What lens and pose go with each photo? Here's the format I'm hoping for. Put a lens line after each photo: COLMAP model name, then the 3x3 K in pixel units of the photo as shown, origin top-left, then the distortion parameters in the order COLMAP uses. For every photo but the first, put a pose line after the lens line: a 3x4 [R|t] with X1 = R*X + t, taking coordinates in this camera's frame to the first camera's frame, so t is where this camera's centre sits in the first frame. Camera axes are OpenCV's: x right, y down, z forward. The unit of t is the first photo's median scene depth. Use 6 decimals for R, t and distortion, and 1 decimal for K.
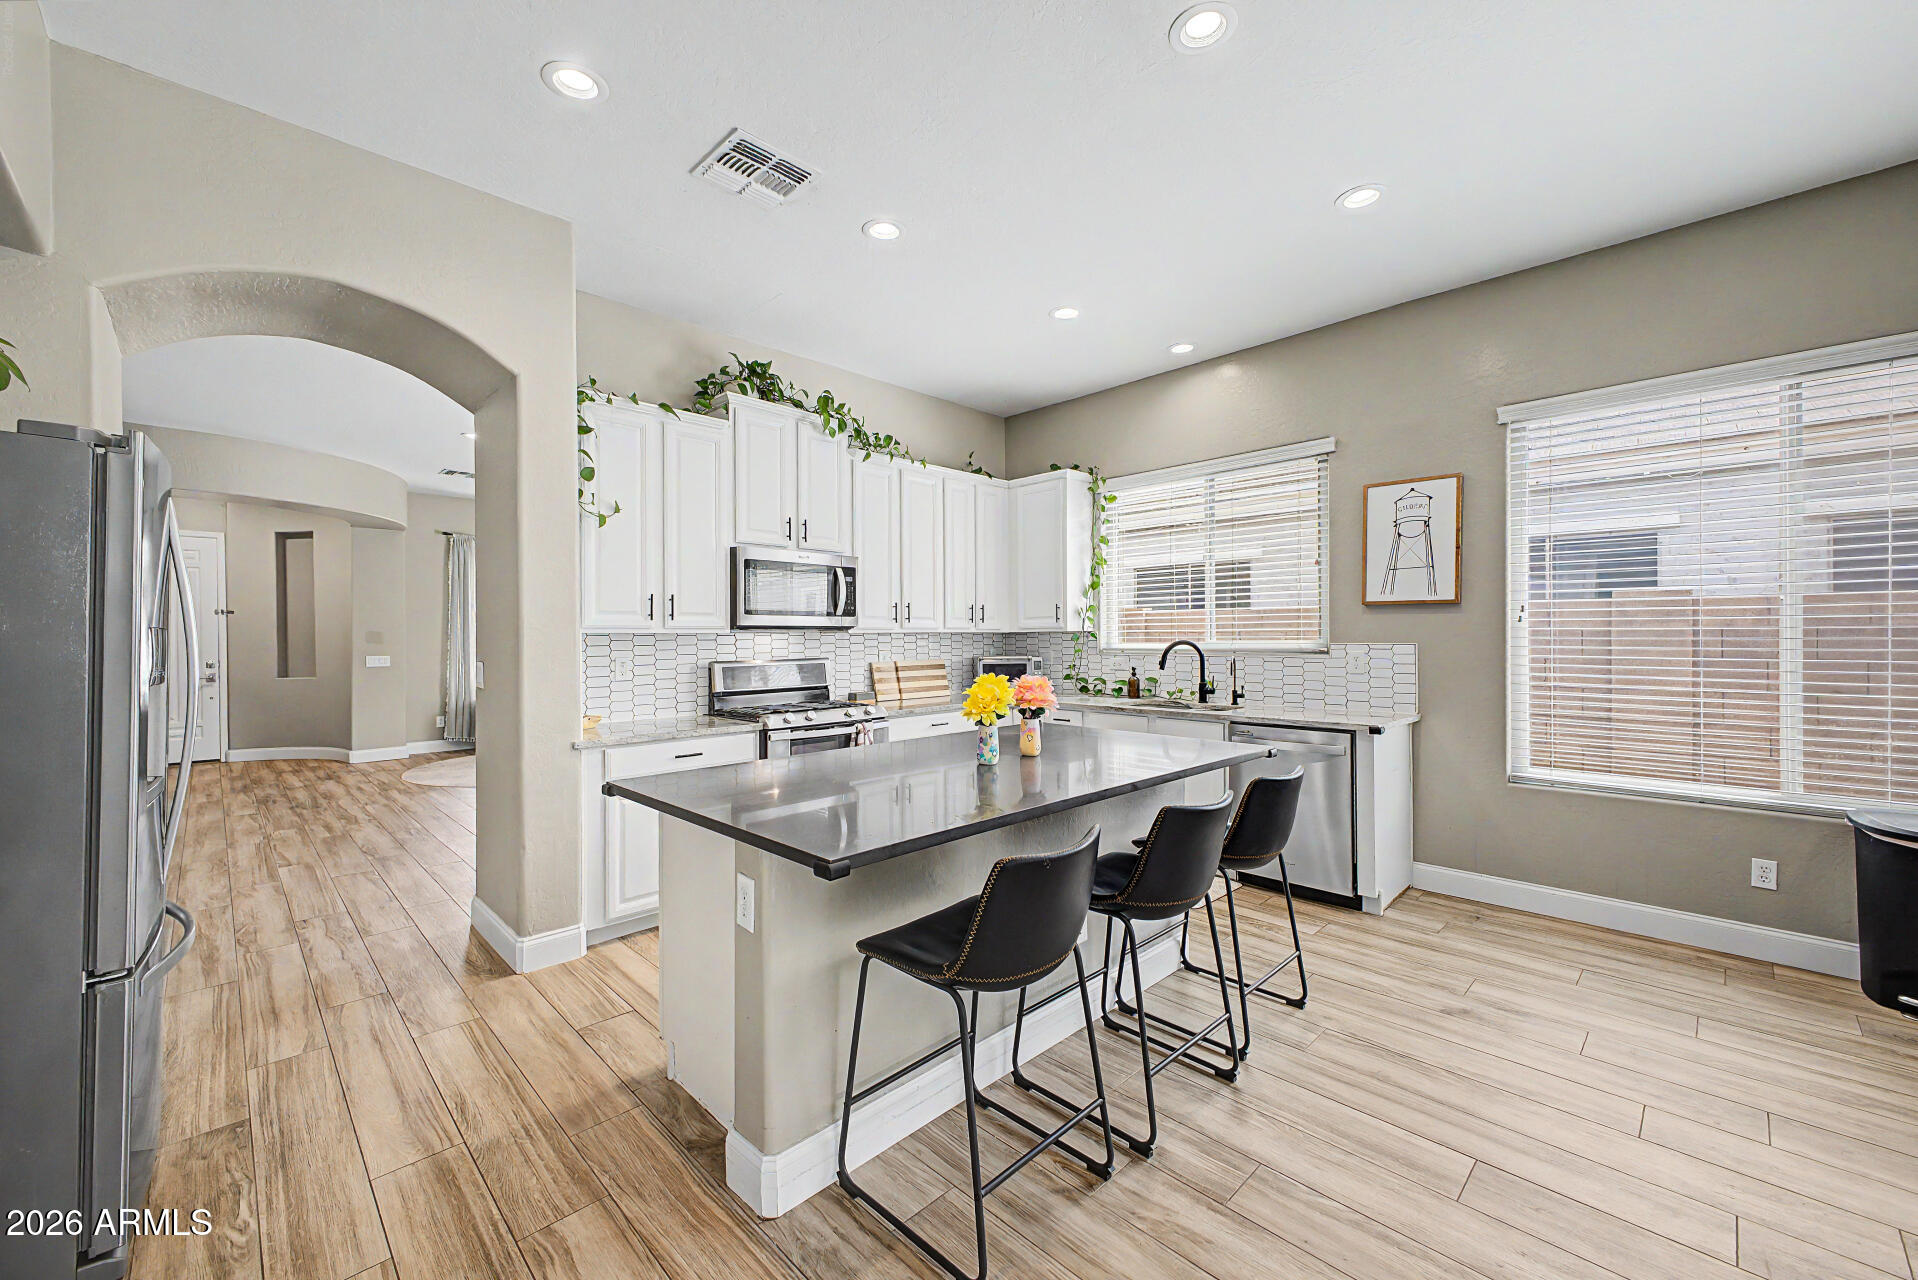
lens RADIAL K [[756.4, 0, 943.0], [0, 756.4, 643.2], [0, 0, 1]] dist [0.007715, -0.000361]
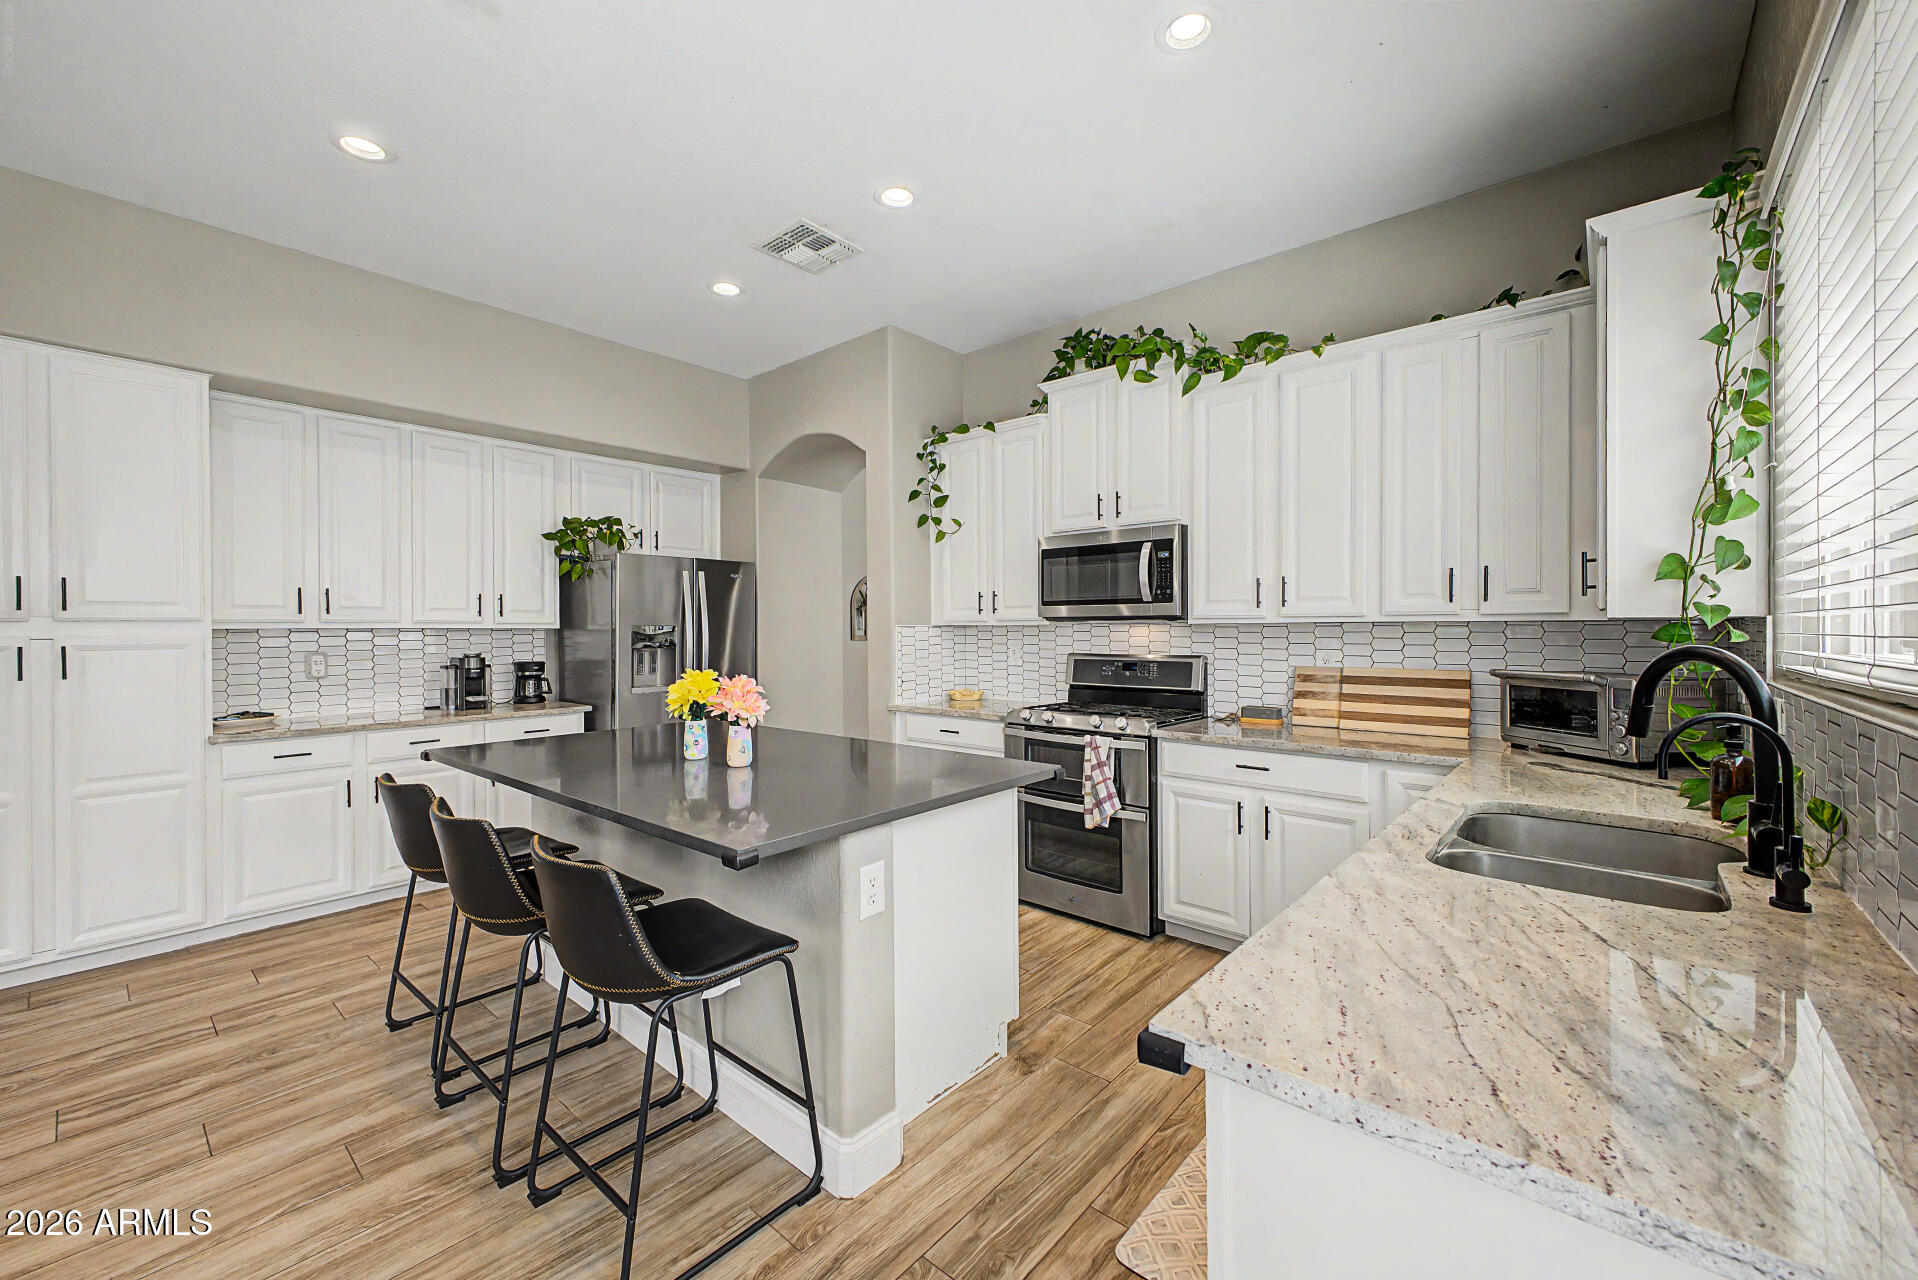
lens RADIAL K [[756.4, 0, 958.9], [0, 756.4, 627.8], [0, 0, 1]] dist [0.007715, -0.000361]
pose [[0.082796, 0.005650, -0.996550, 0.724976], [-0.002192, 0.999983, 0.005487, -0.015315], [0.996564, 0.001730, 0.082807, 0.835691]]
